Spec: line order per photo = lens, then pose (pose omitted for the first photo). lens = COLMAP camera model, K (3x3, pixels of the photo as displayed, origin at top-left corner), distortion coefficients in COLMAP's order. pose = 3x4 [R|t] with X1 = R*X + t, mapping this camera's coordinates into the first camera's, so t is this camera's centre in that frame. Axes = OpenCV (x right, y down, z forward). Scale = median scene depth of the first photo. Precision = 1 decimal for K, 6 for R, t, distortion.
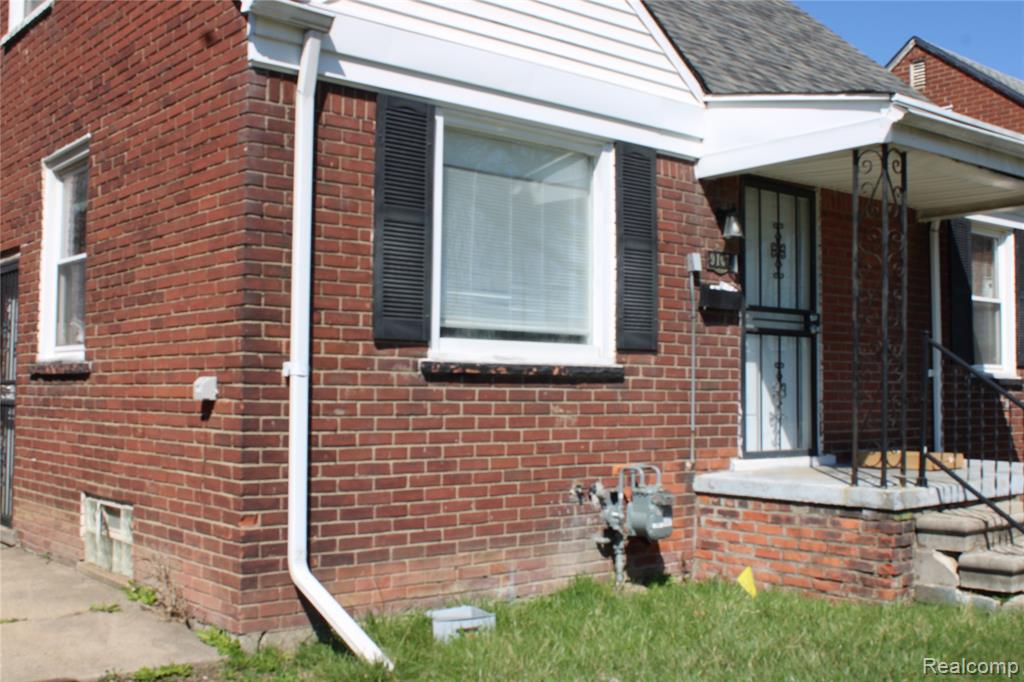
lens RADIAL K [[1122.7, 0, 512.0], [0, 1122.7, 341.0], [0, 0, 1]] dist [-0.074578, 0.011761]
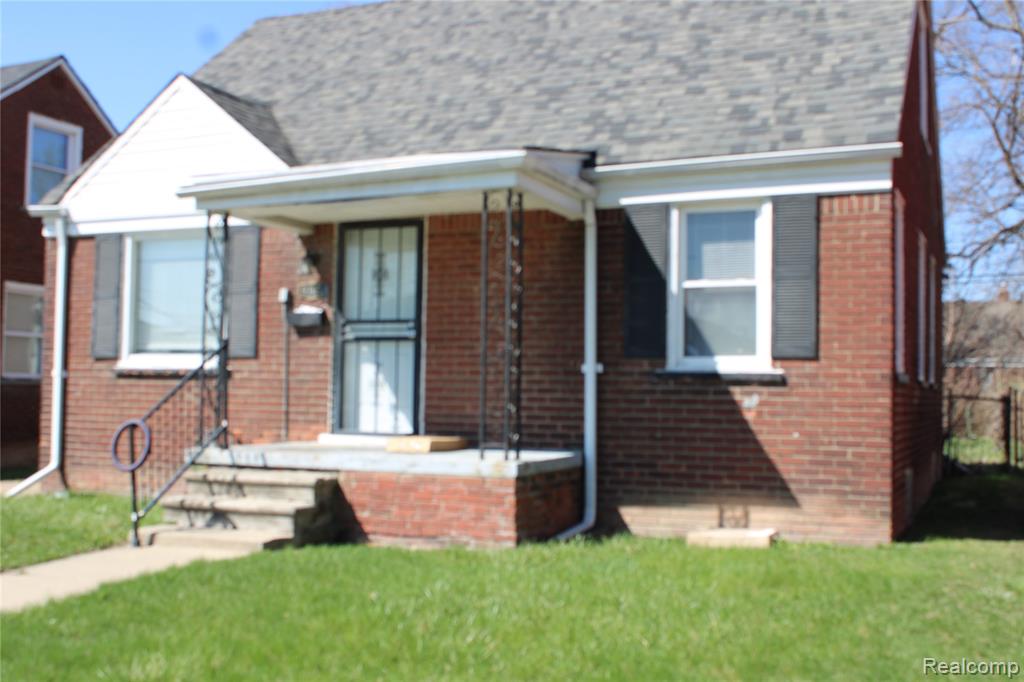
lens RADIAL K [[1122.7, 0, 512.0], [0, 1122.7, 341.0], [0, 0, 1]] dist [-0.074578, 0.011761]
pose [[0.438233, -0.052282, -0.897340, 1.530435], [0.024009, 0.998632, -0.046459, 0.060774], [0.898541, -0.001184, 0.438888, 0.606383]]
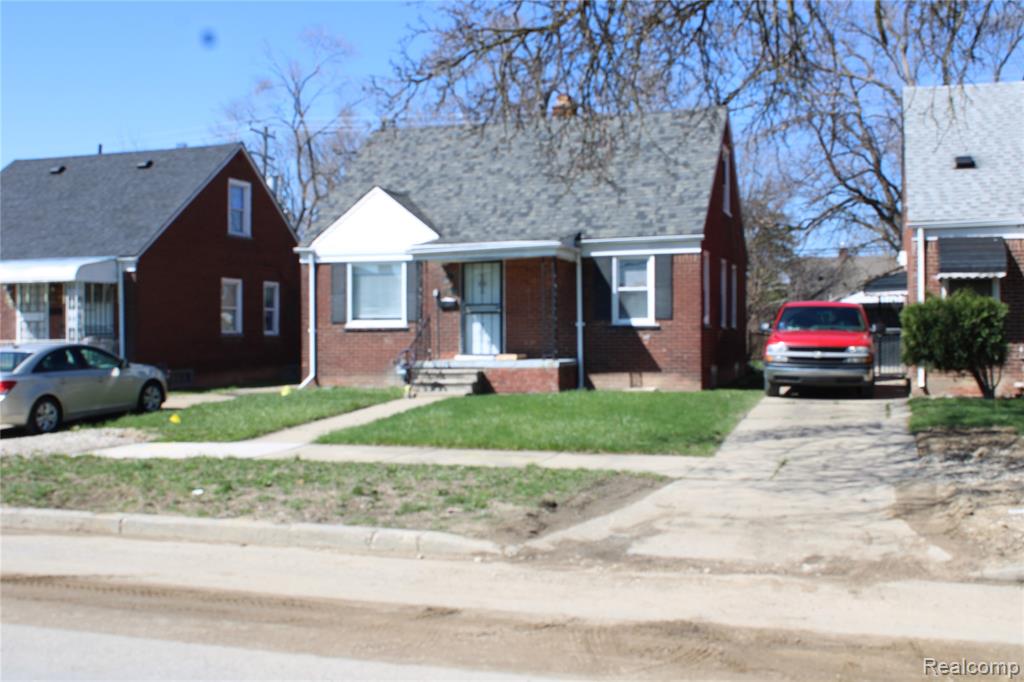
lens RADIAL K [[1122.7, 0, 512.0], [0, 1122.7, 341.0], [0, 0, 1]] dist [-0.074578, 0.011761]
pose [[0.521947, -0.017460, -0.852799, 2.873959], [0.042933, 0.999061, 0.005822, 0.054333], [0.851897, -0.039652, 0.522206, -0.462854]]
